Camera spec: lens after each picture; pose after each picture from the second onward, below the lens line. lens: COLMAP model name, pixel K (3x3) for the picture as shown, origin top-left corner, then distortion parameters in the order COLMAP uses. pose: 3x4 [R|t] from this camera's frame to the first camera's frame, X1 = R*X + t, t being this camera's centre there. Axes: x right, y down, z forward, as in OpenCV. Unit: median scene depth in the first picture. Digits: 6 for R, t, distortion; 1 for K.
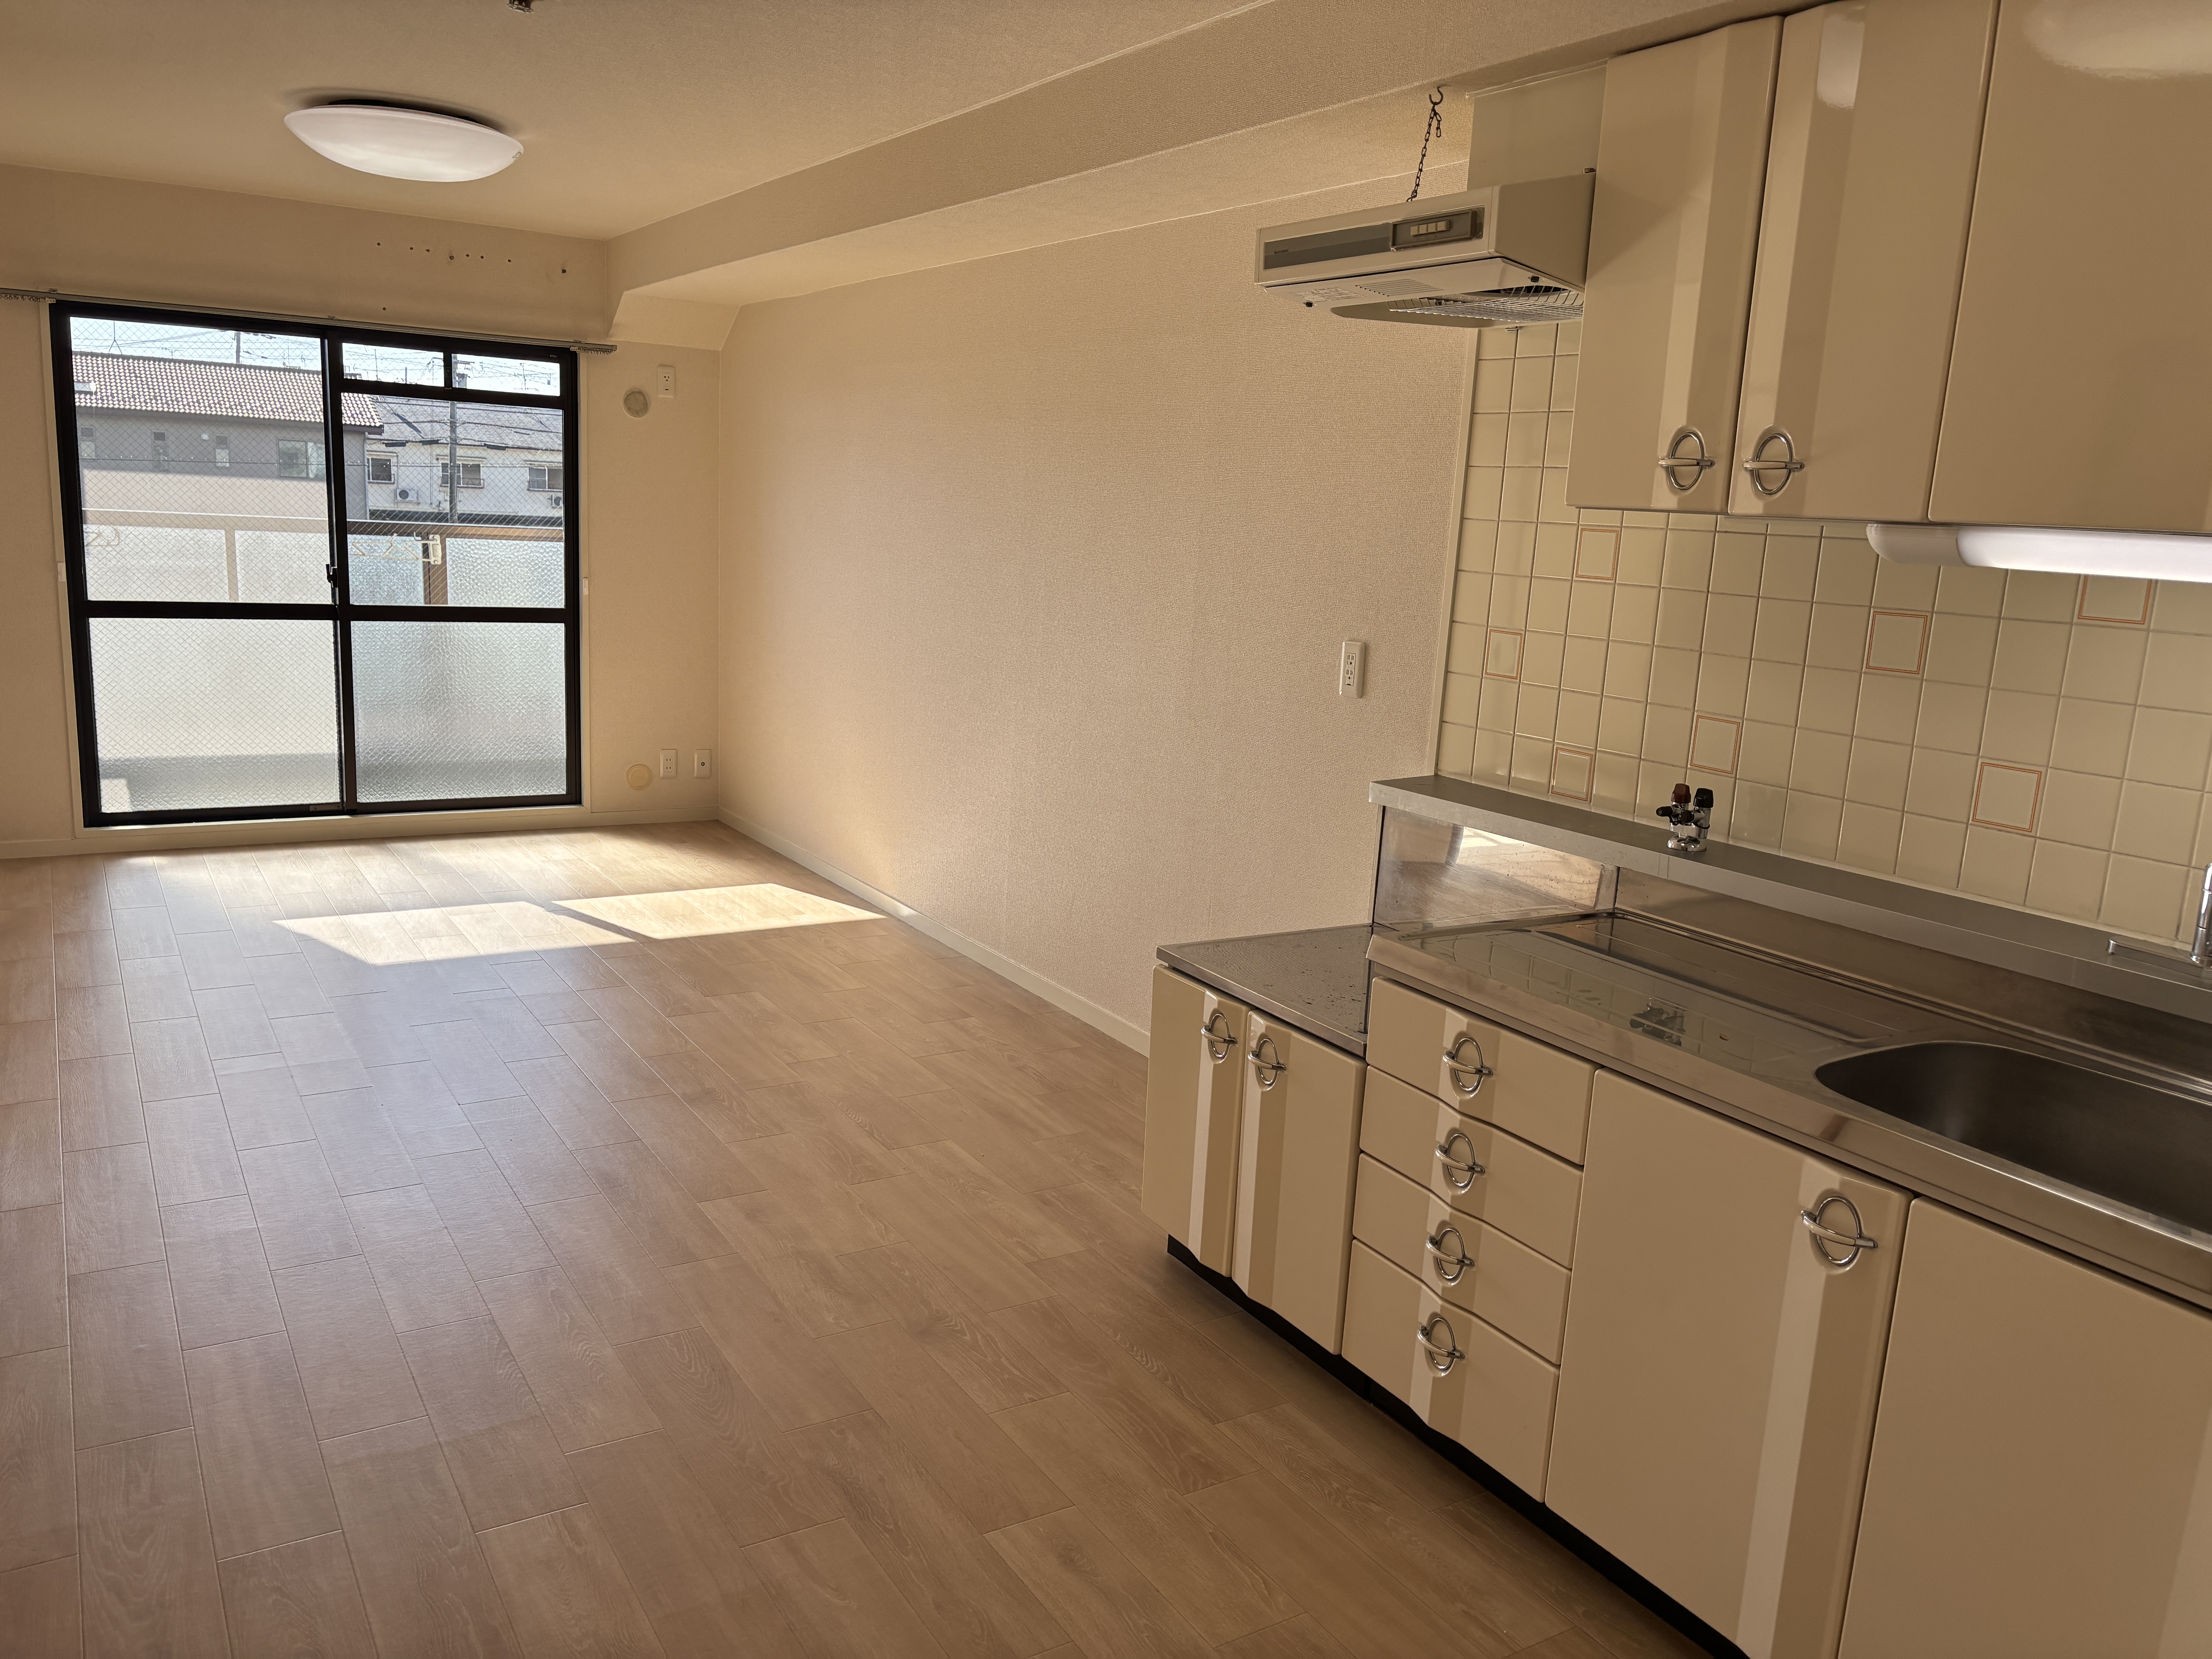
lens RADIAL K [[1670.7, 0, 1096.1], [0, 1670.7, 827.1], [0, 0, 1]] dist [0.059562, -0.026251]
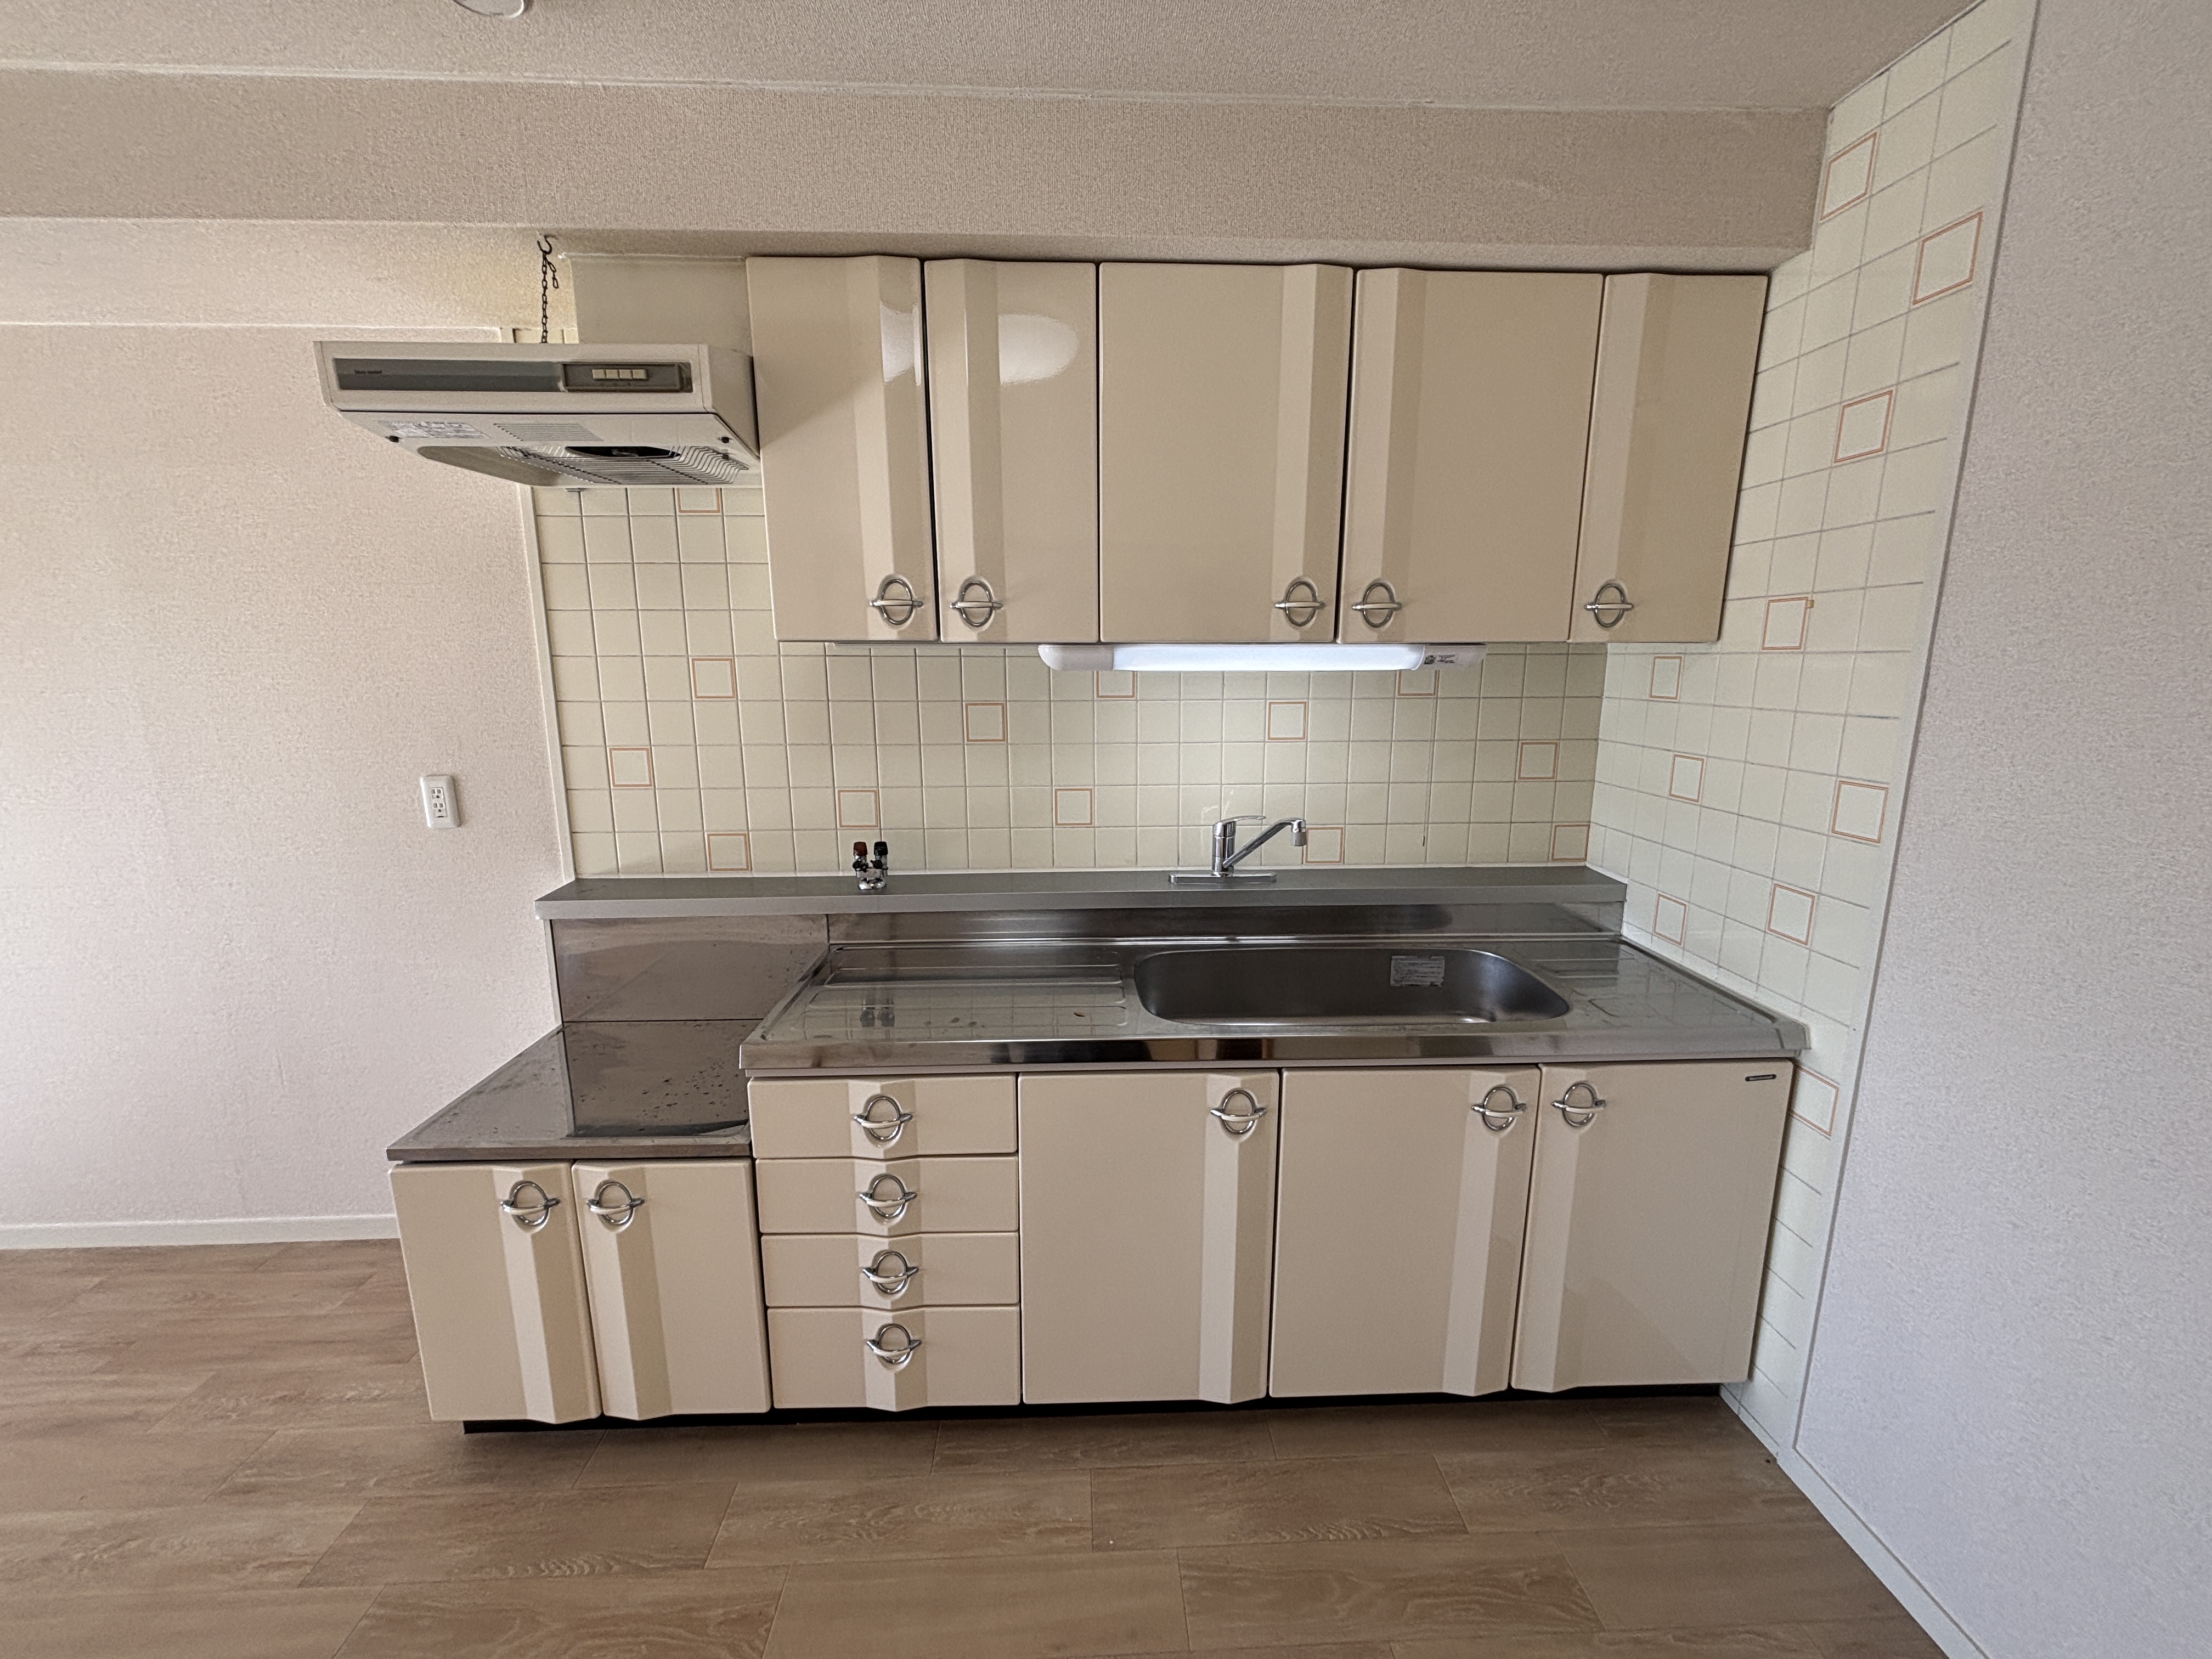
lens RADIAL K [[897.3, 0, 1120.9], [0, 897.3, 827.2], [0, 0, 1]] dist [0.002247, 0.000790]
pose [[0.486095, -0.217250, 0.846472, -0.121833], [0.195382, 0.971106, 0.137038, -0.072770], [-0.851785, 0.098771, 0.514496, 0.340593]]
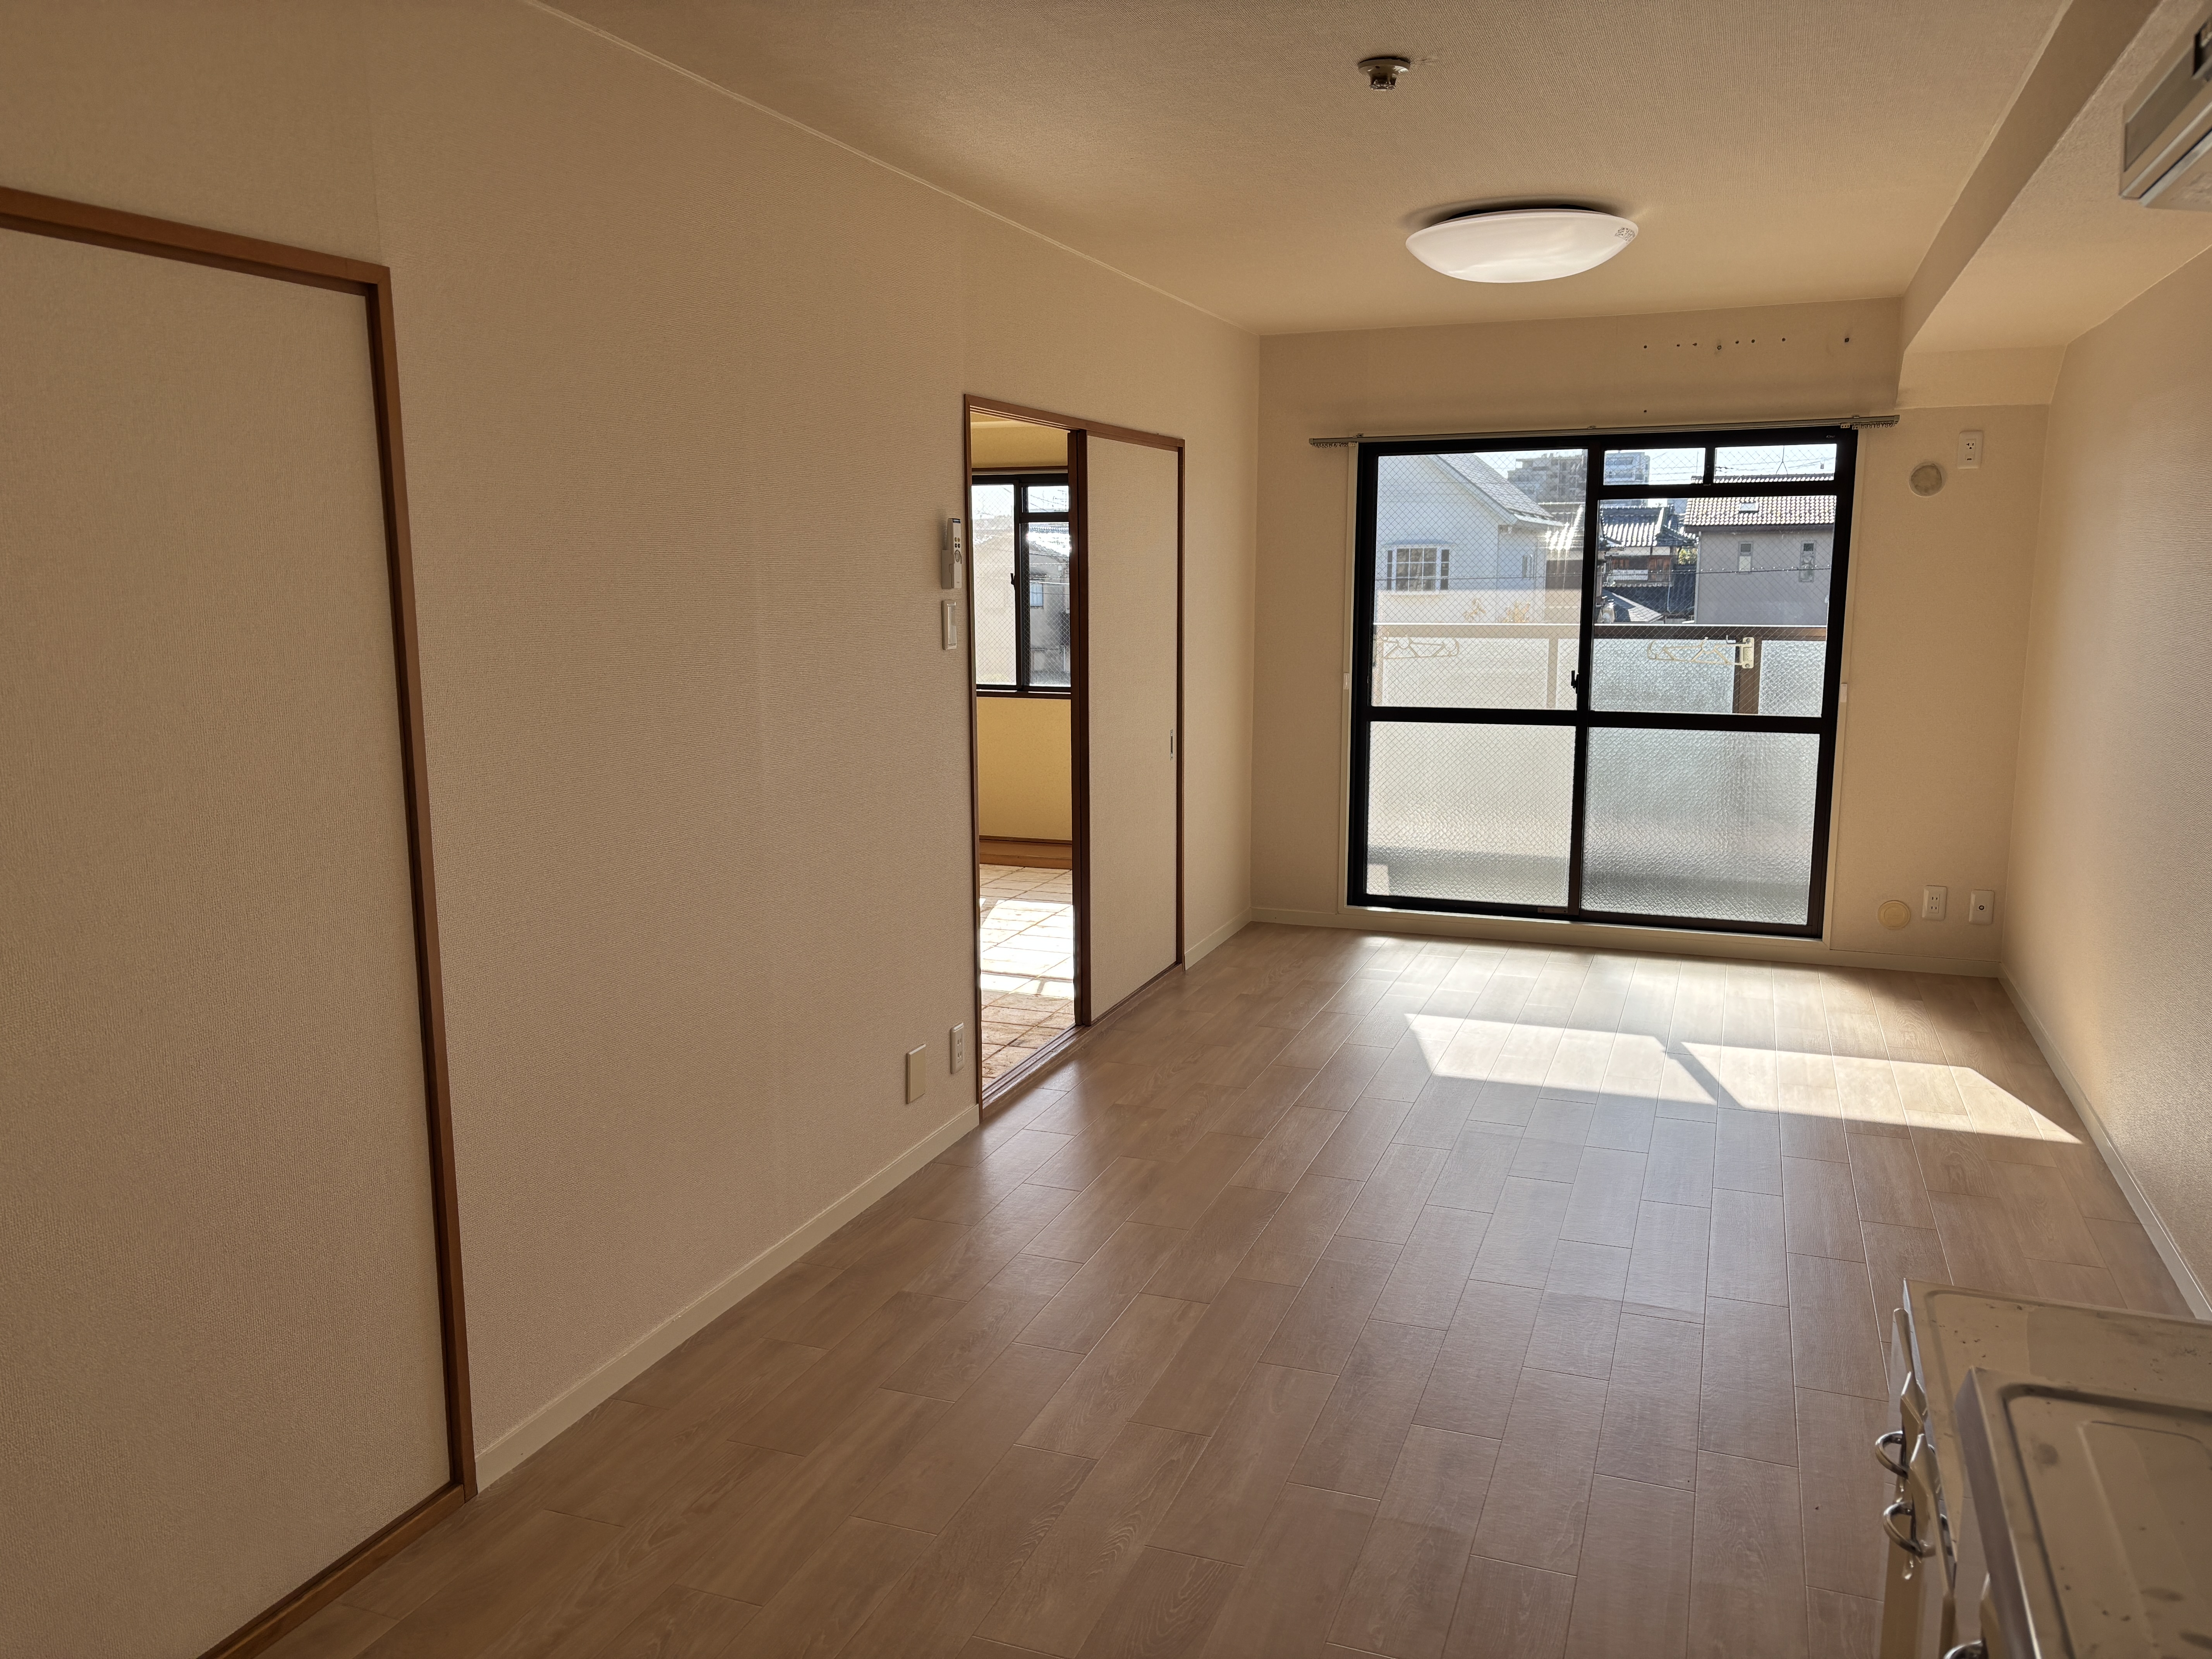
lens RADIAL K [[1670.7, 0, 1131.9], [0, 1670.7, 857.5], [0, 0, 1]] dist [0.059562, -0.026251]
pose [[0.627199, 0.085680, -0.774132, 0.284578], [-0.116944, 0.993023, 0.015158, -0.052051], [0.770030, 0.081023, 0.632842, 0.306834]]
